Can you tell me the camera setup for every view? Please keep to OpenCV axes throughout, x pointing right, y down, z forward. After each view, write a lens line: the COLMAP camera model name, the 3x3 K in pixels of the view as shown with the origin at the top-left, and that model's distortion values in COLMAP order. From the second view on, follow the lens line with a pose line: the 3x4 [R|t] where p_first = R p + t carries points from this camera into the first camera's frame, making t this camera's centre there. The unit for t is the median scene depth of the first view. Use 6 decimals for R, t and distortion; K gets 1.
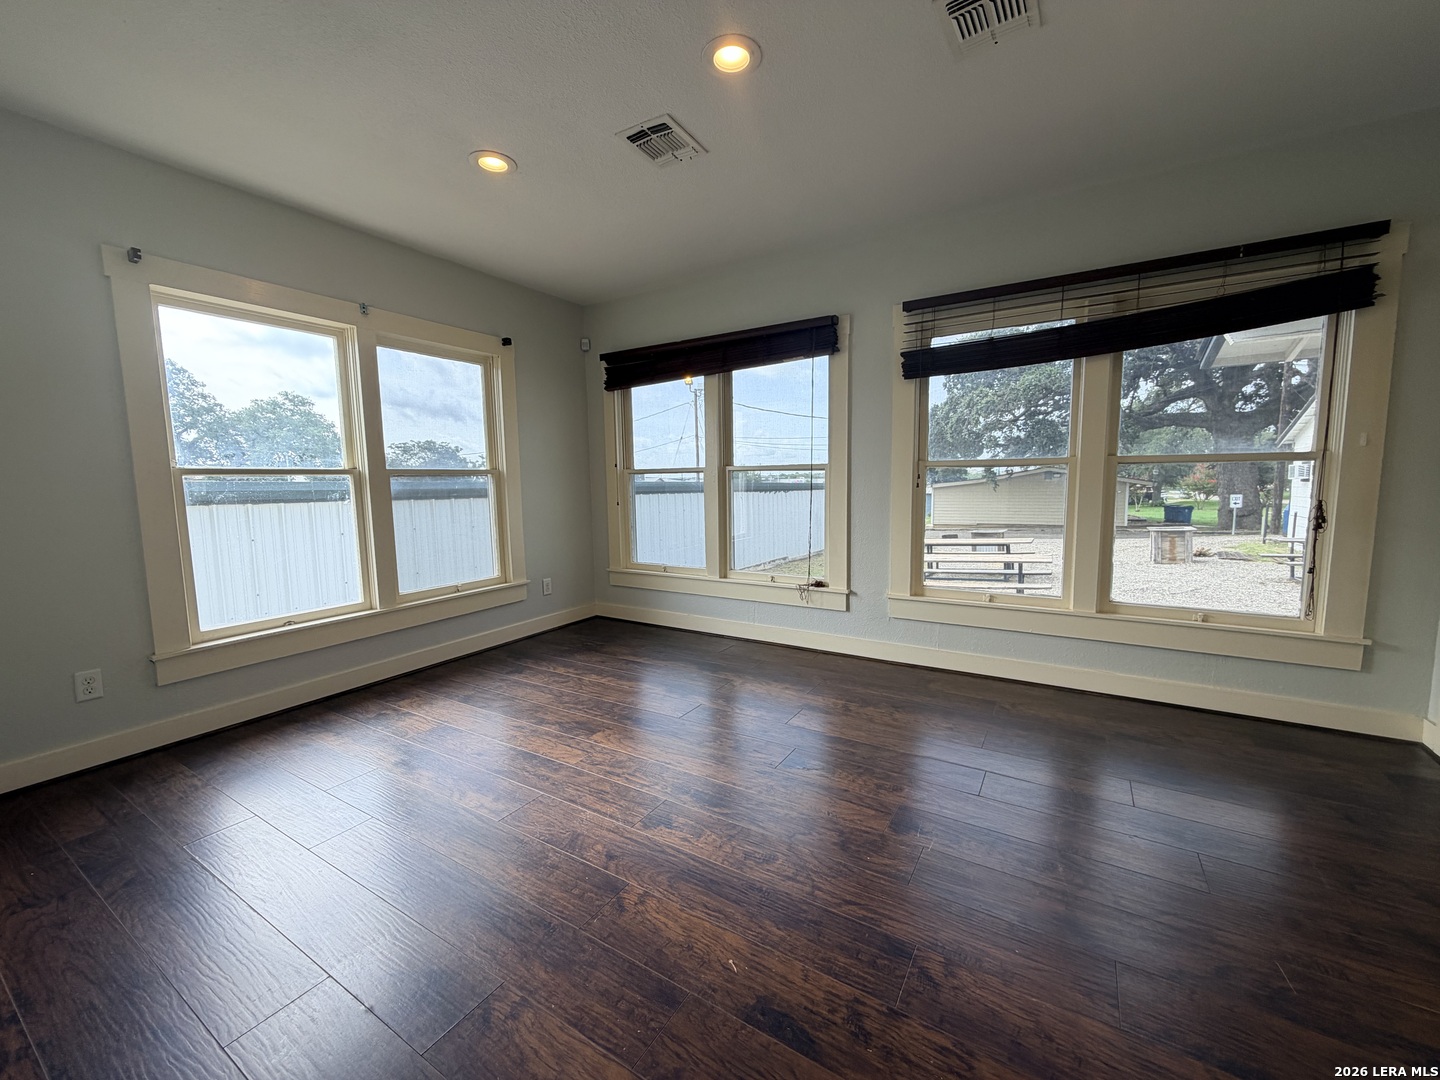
lens RADIAL K [[575.3, 0, 718.6], [0, 575.3, 529.6], [0, 0, 1]] dist [0.004045, 0.000670]
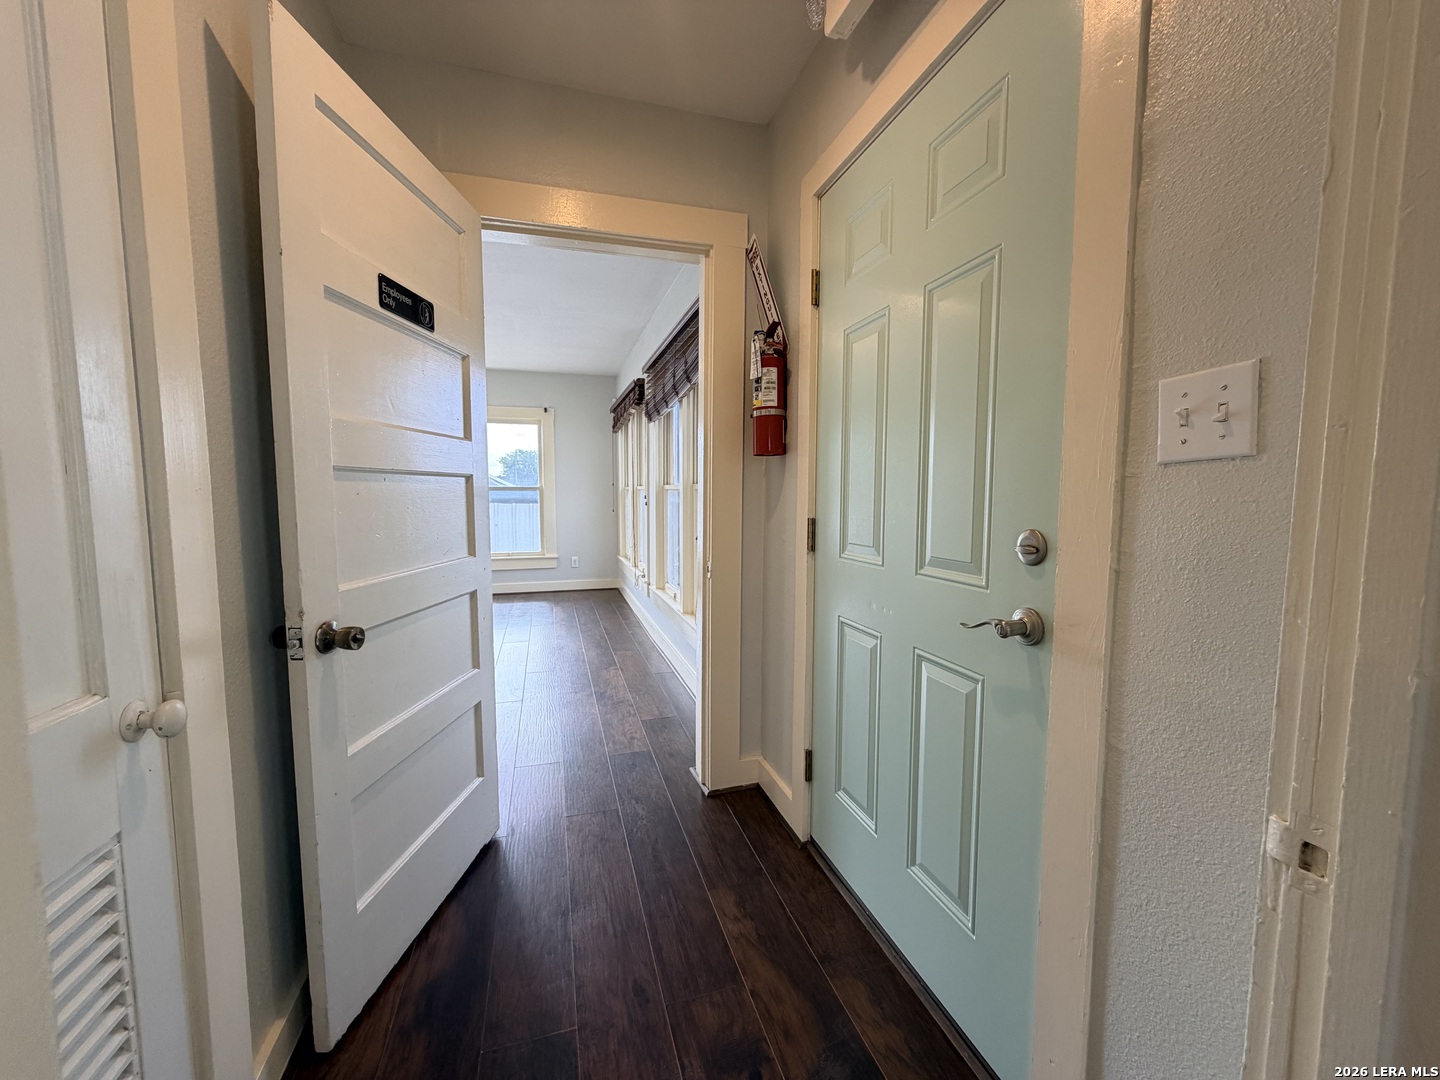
lens RADIAL K [[575.3, 0, 712.9], [0, 575.3, 542.8], [0, 0, 1]] dist [0.004045, 0.000670]
pose [[0.735695, 0.074026, -0.673256, 1.495755], [-0.069827, 0.997002, 0.033320, -0.044557], [0.673704, 0.022499, 0.738659, 0.153865]]
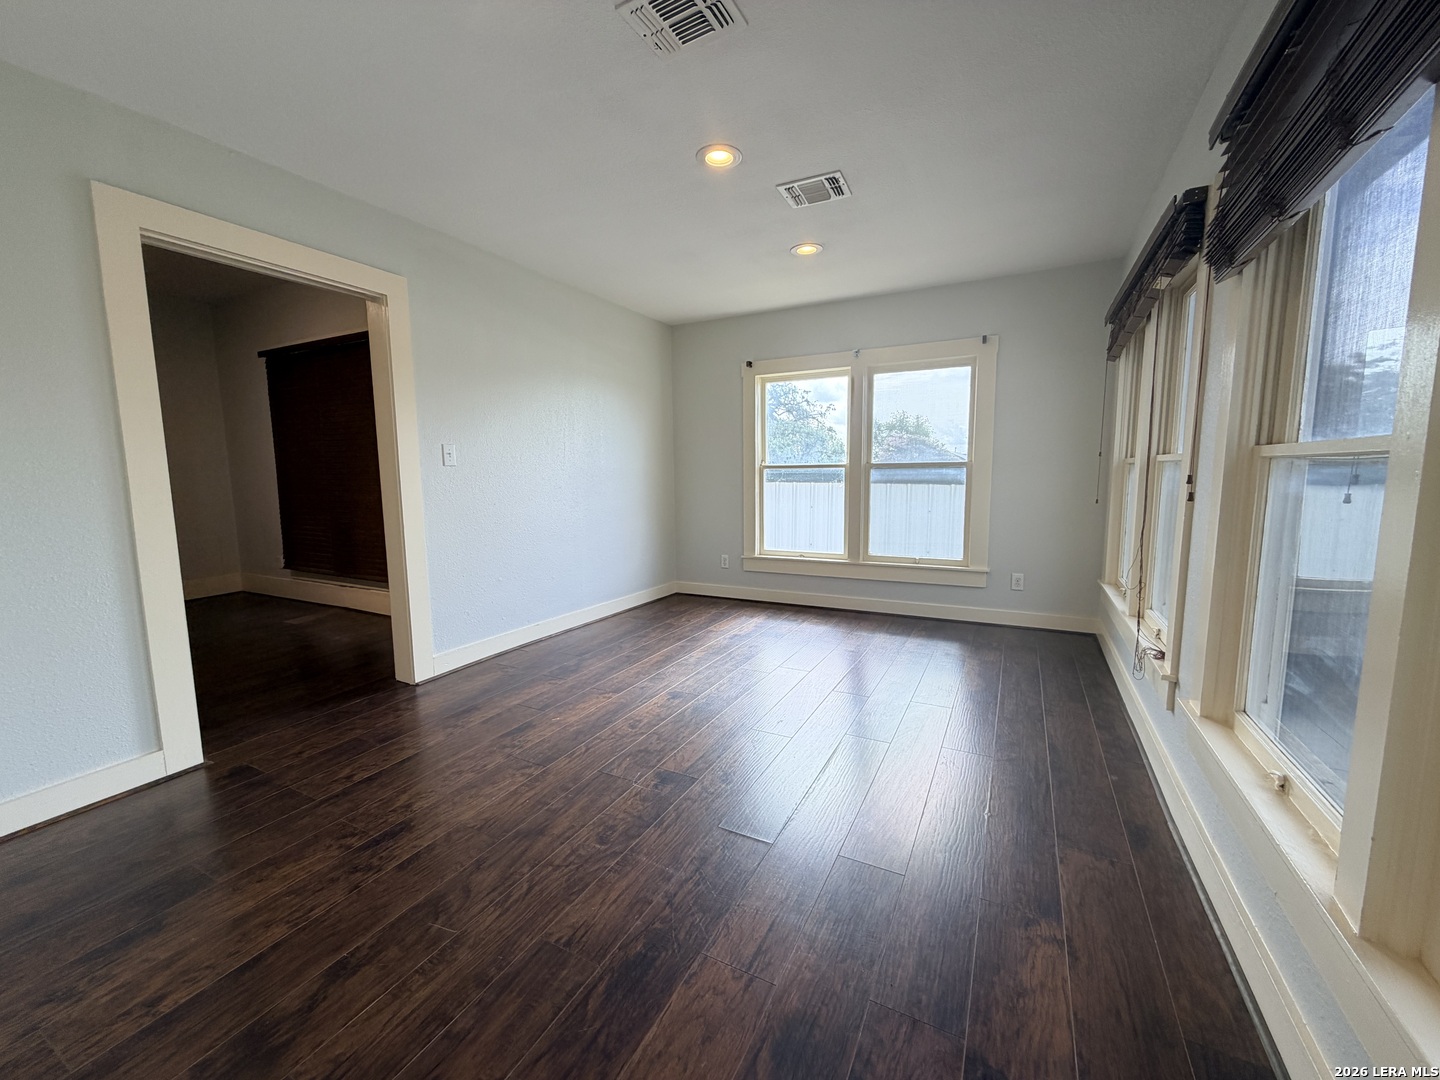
lens RADIAL K [[575.3, 0, 715.8], [0, 575.3, 538.8], [0, 0, 1]] dist [0.004045, 0.000670]
pose [[0.061014, 0.127648, -0.989941, 0.907480], [-0.074483, 0.989606, 0.123014, -0.077570], [0.995354, 0.066228, 0.069887, 0.625849]]
